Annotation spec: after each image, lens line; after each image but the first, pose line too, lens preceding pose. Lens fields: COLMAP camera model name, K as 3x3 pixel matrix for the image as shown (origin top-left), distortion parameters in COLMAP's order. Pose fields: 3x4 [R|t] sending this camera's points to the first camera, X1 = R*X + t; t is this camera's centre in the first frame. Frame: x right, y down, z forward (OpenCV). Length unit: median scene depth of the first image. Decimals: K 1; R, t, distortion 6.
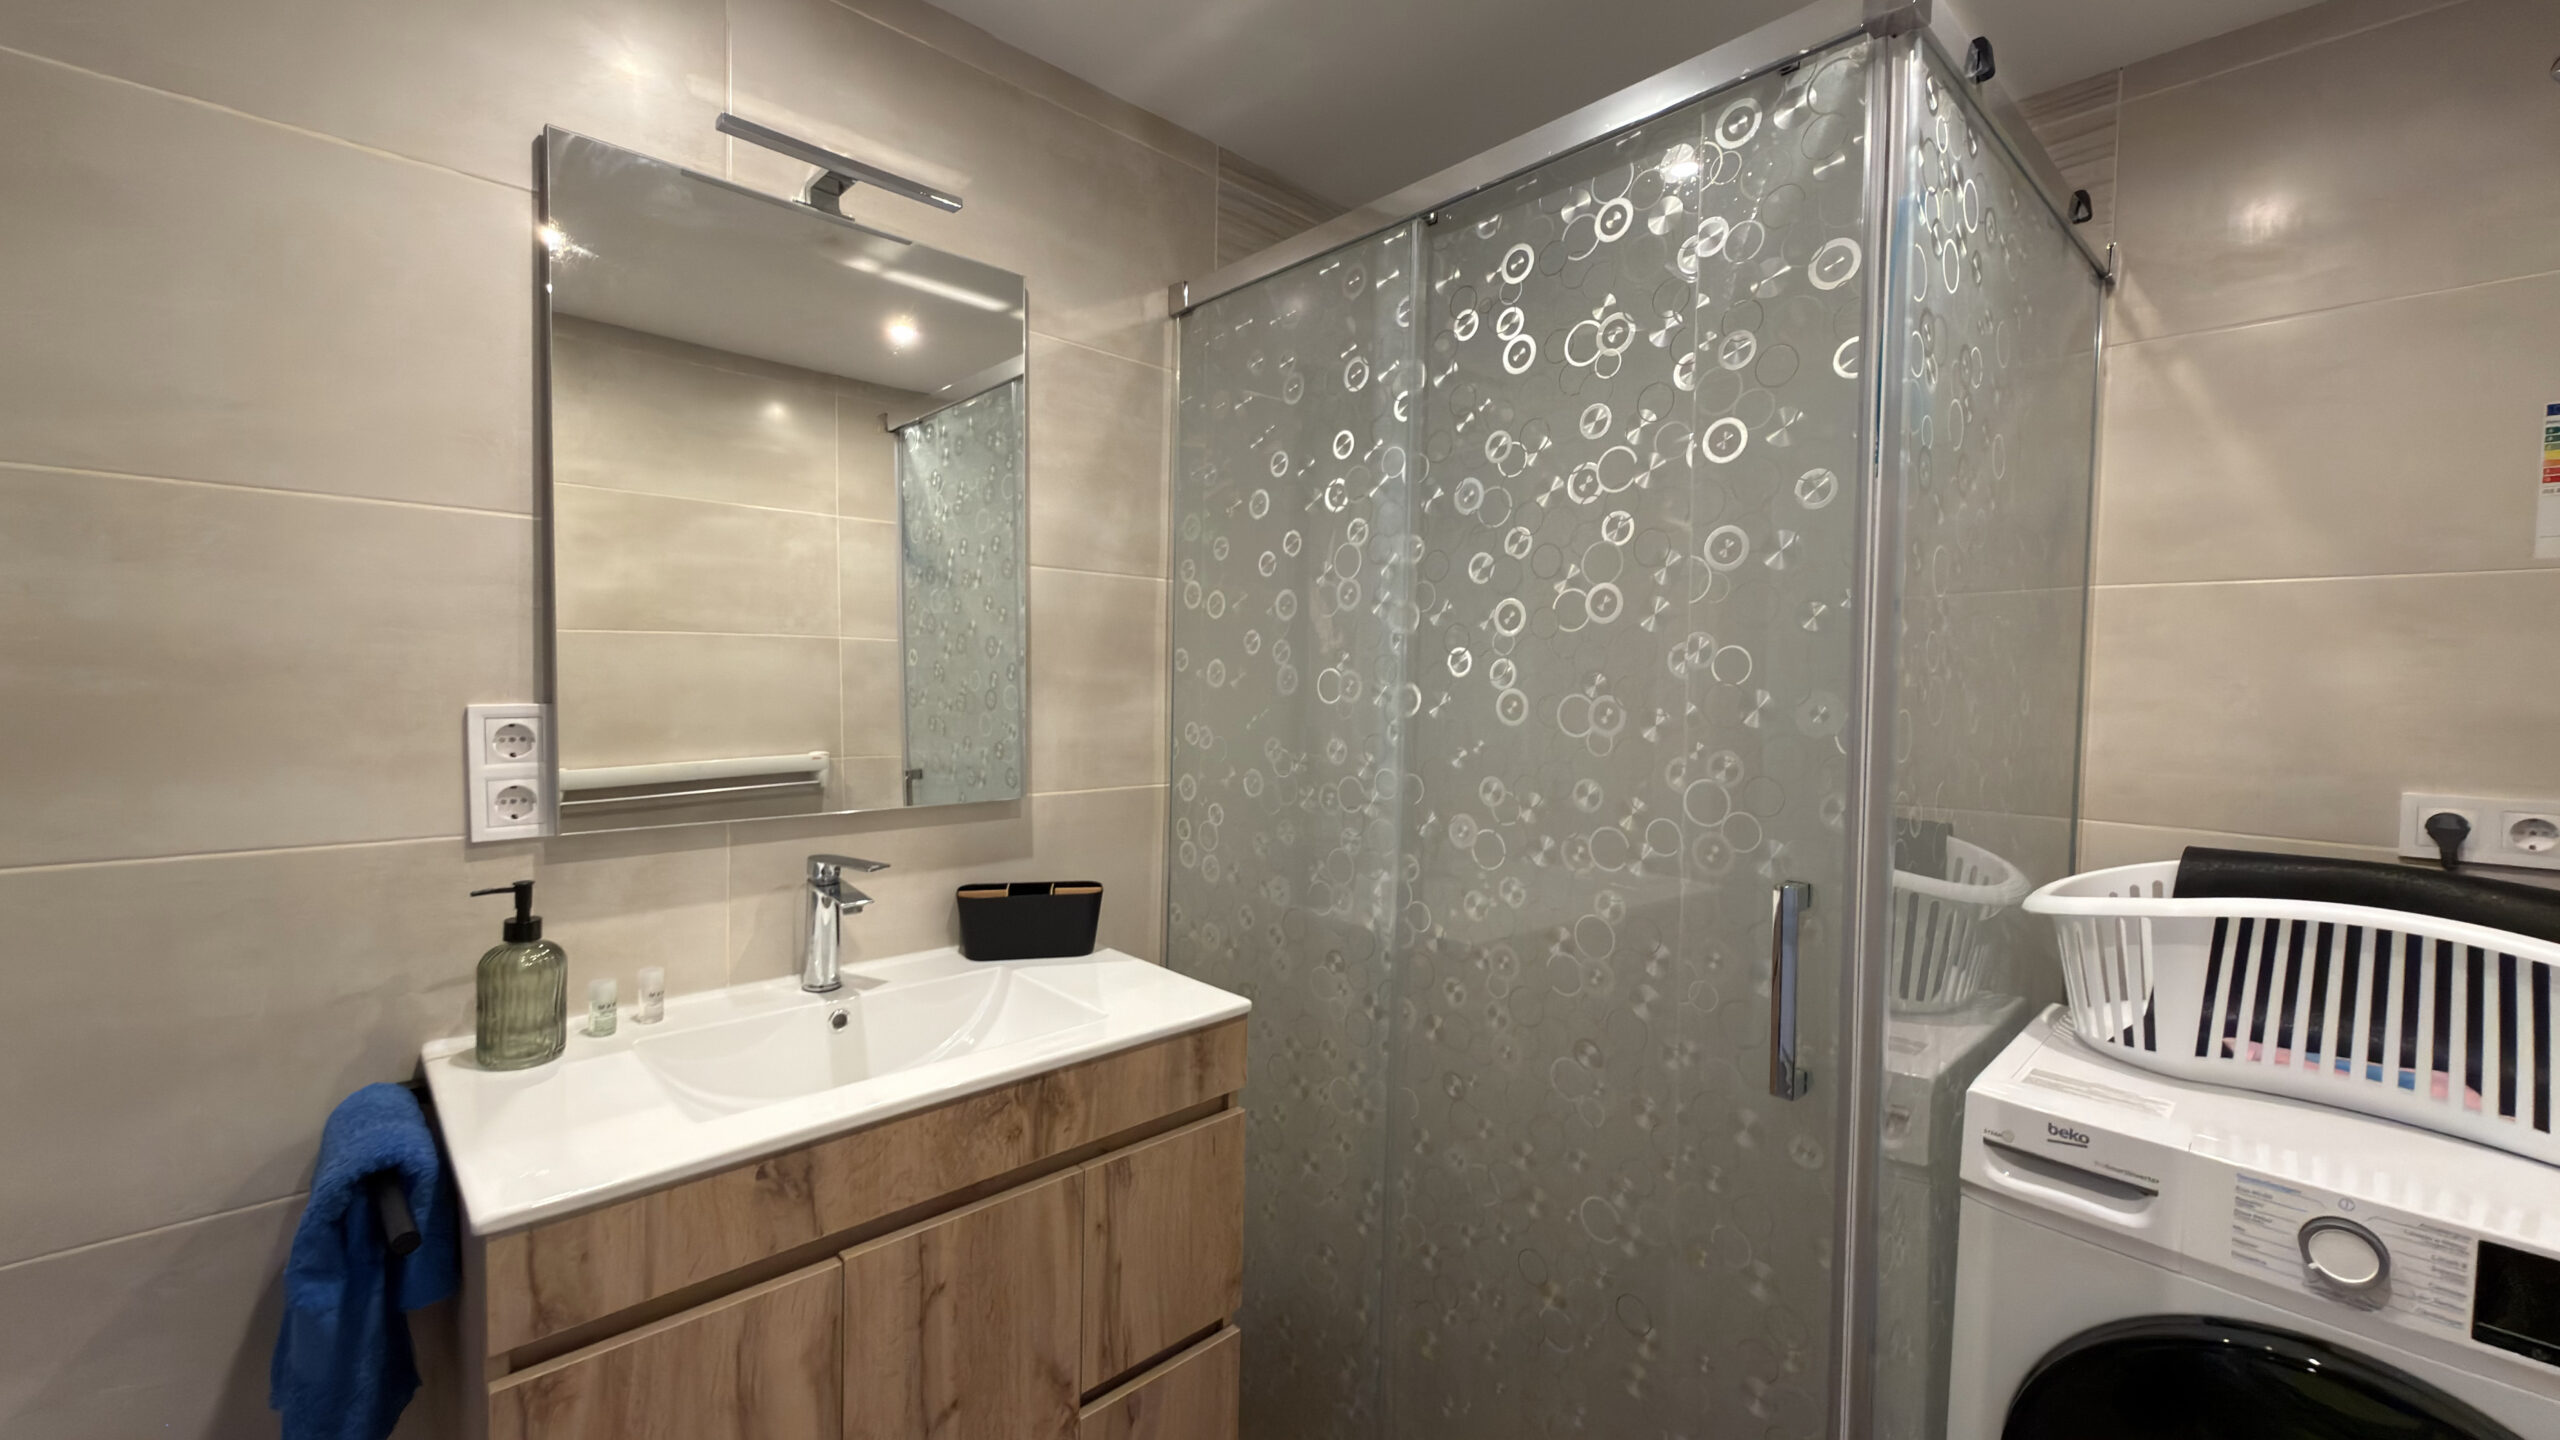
lens RADIAL K [[1023.5, 0, 1280.7], [0, 1023.5, 716.3], [0, 0, 1]] dist [0.001912, -0.000342]
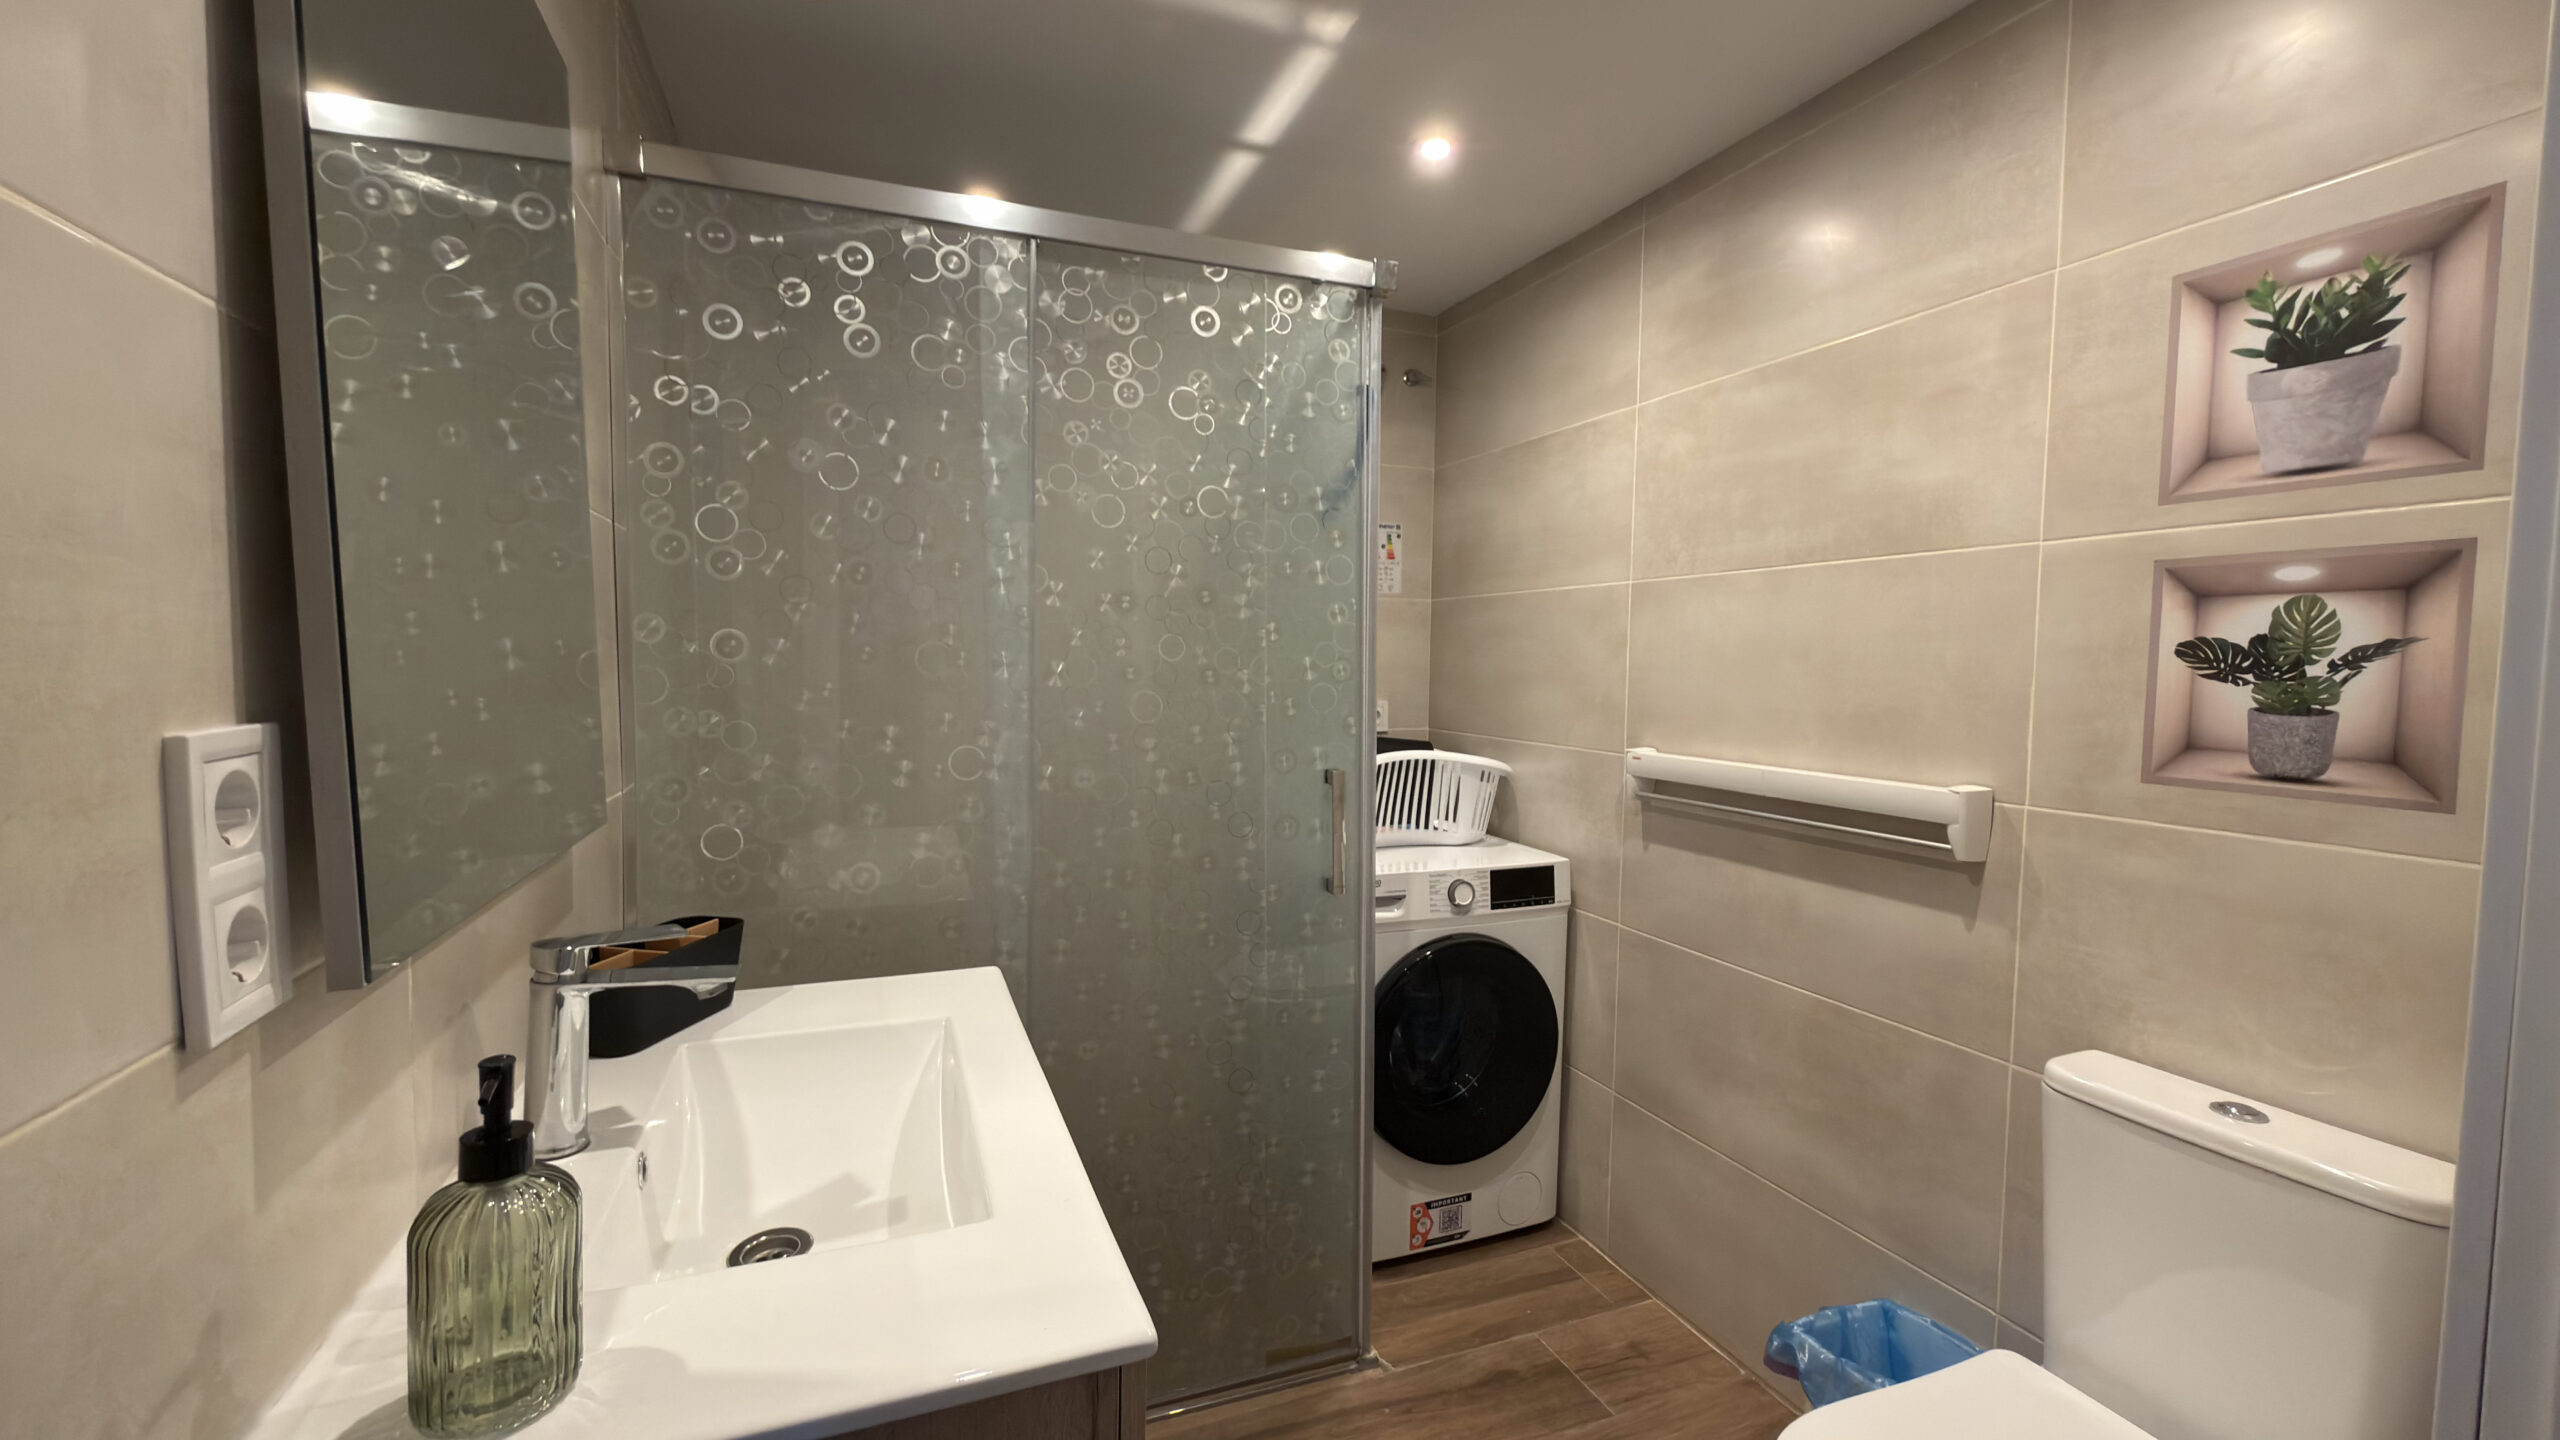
lens RADIAL K [[1023.5, 0, 1278.9], [0, 1023.5, 713.3], [0, 0, 1]] dist [0.001912, -0.000342]
pose [[0.367864, -0.065464, 0.927573, -0.891024], [0.035818, 0.997776, 0.056214, -0.024040], [-0.929190, 0.012545, 0.369390, 0.365127]]
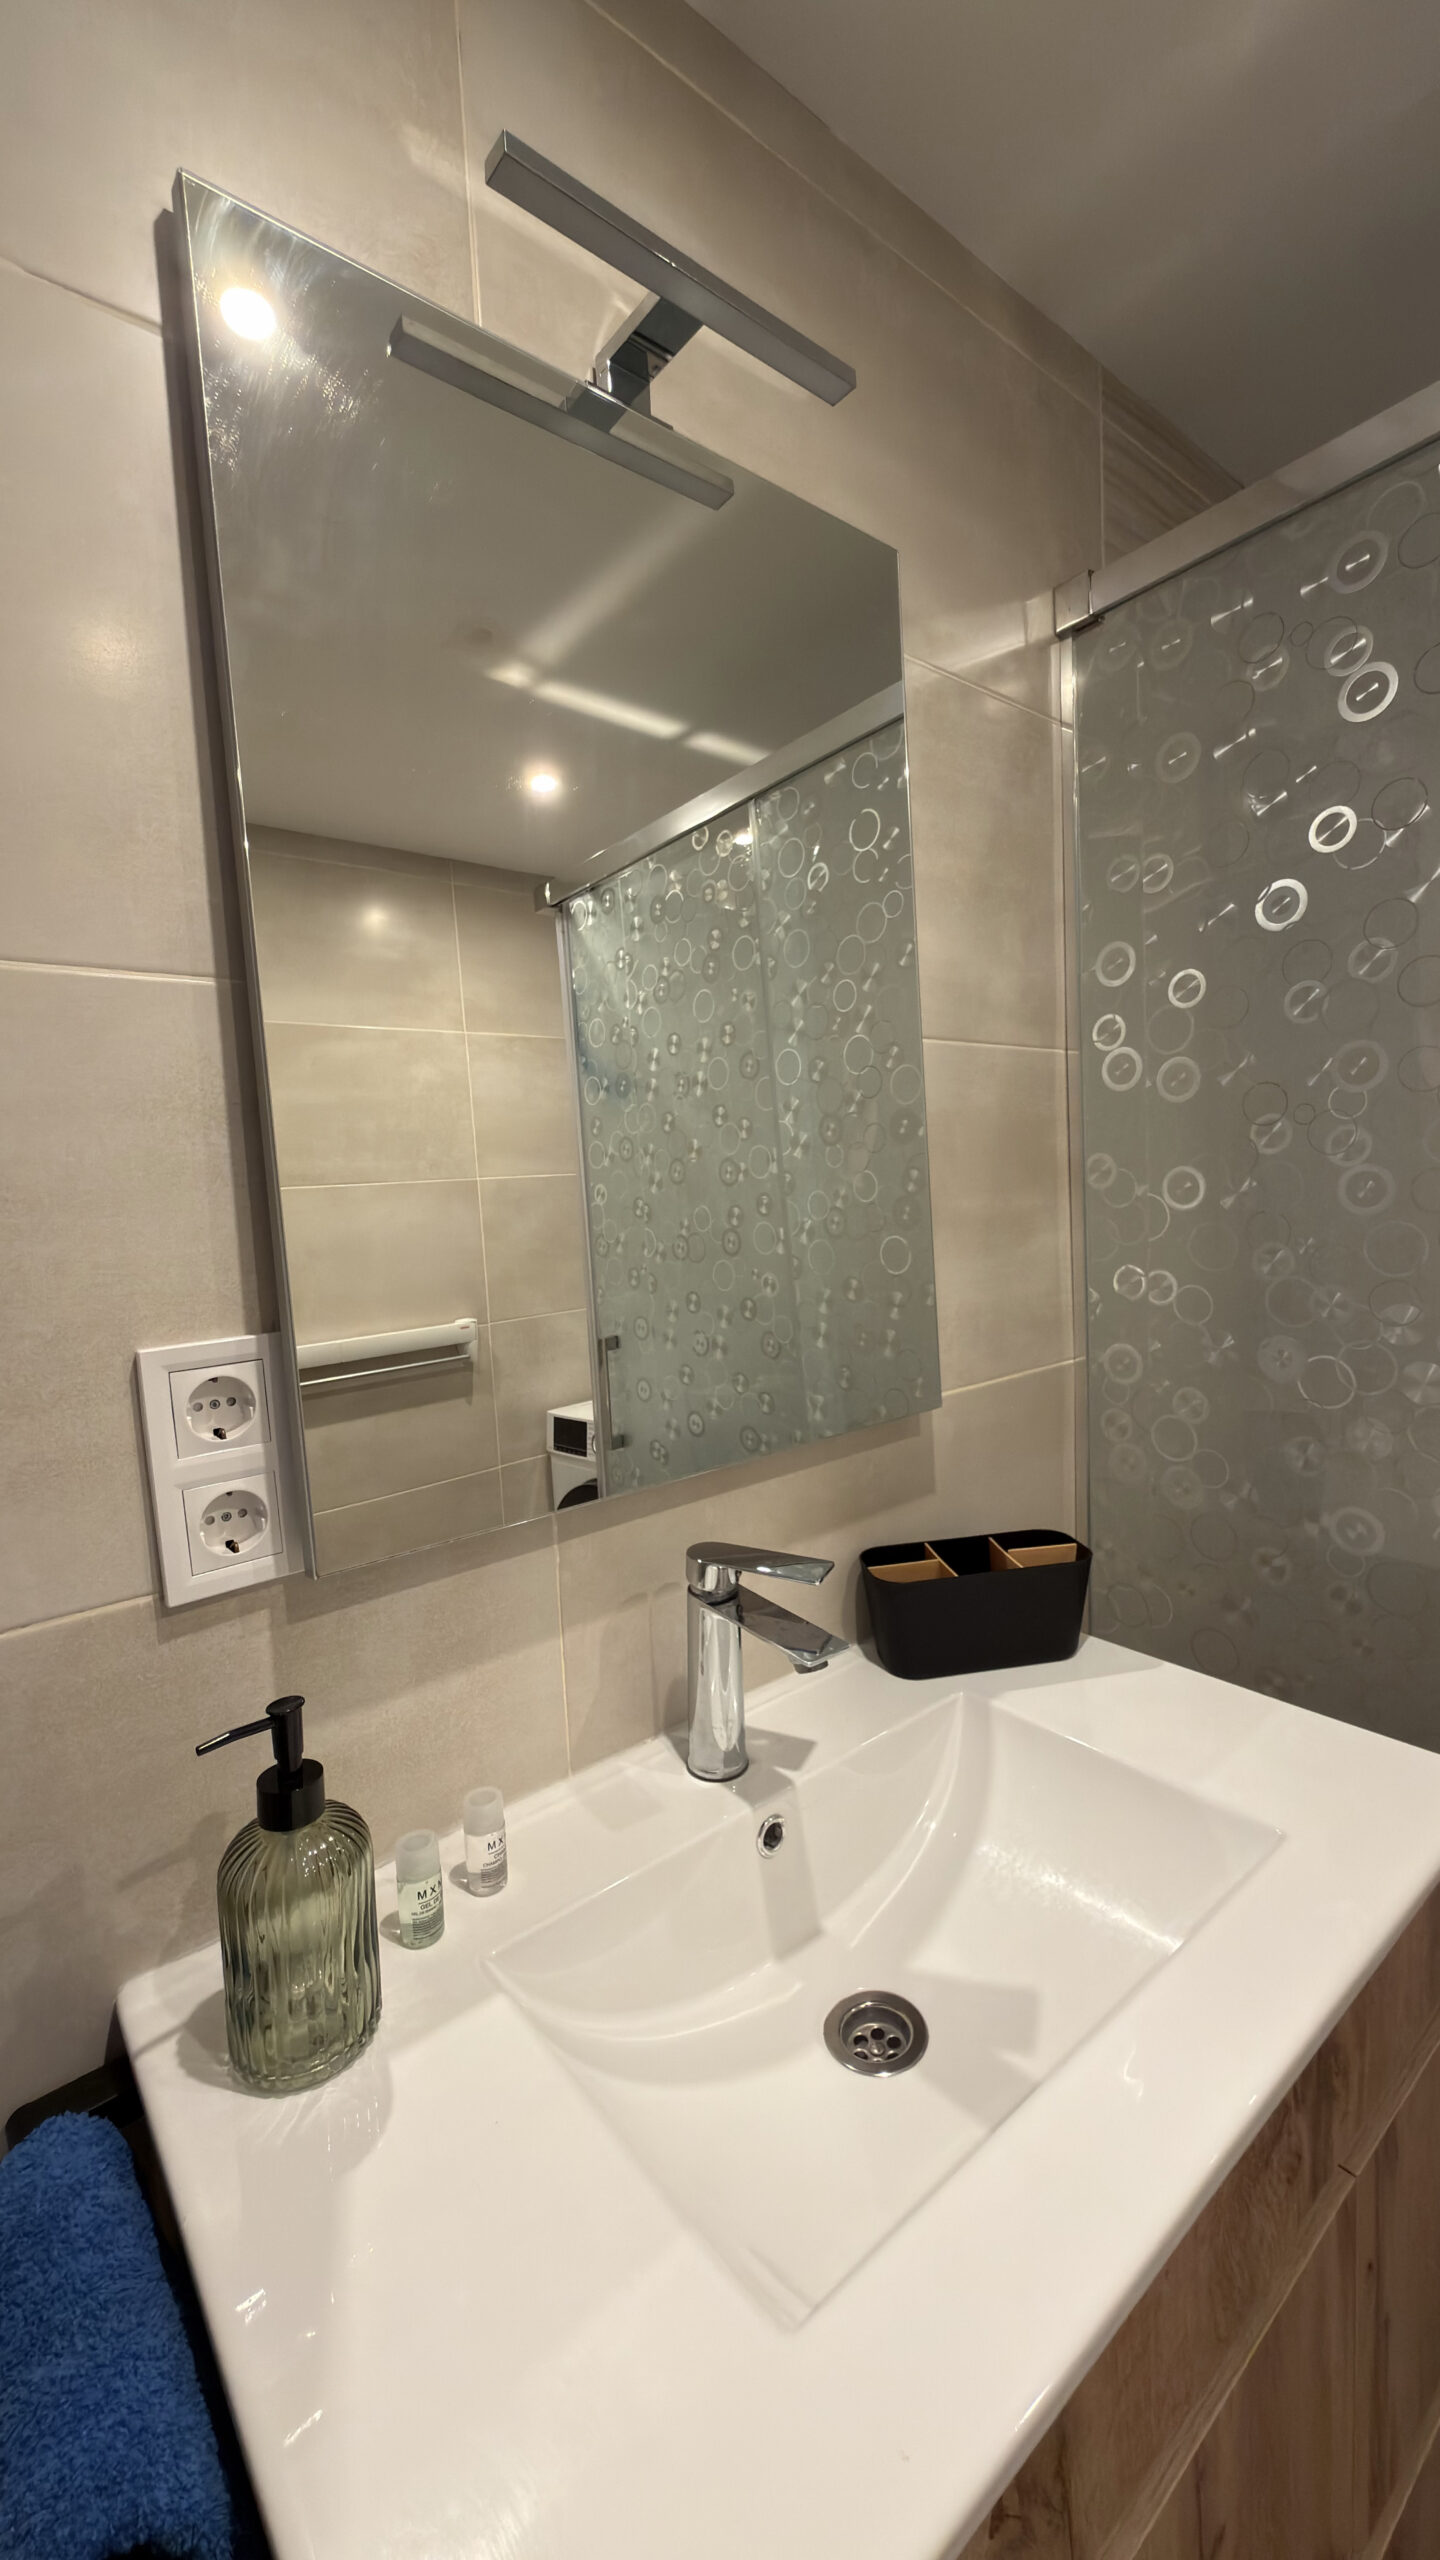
lens RADIAL K [[1023.5, 0, 723.5], [0, 1023.5, 1274.7], [0, 0, 1]] dist [0.001912, -0.000342]
pose [[0.994079, -0.067330, -0.085289, -0.392947], [0.070793, 0.996758, 0.038245, -0.042171], [0.082438, -0.044056, 0.995622, 0.443215]]
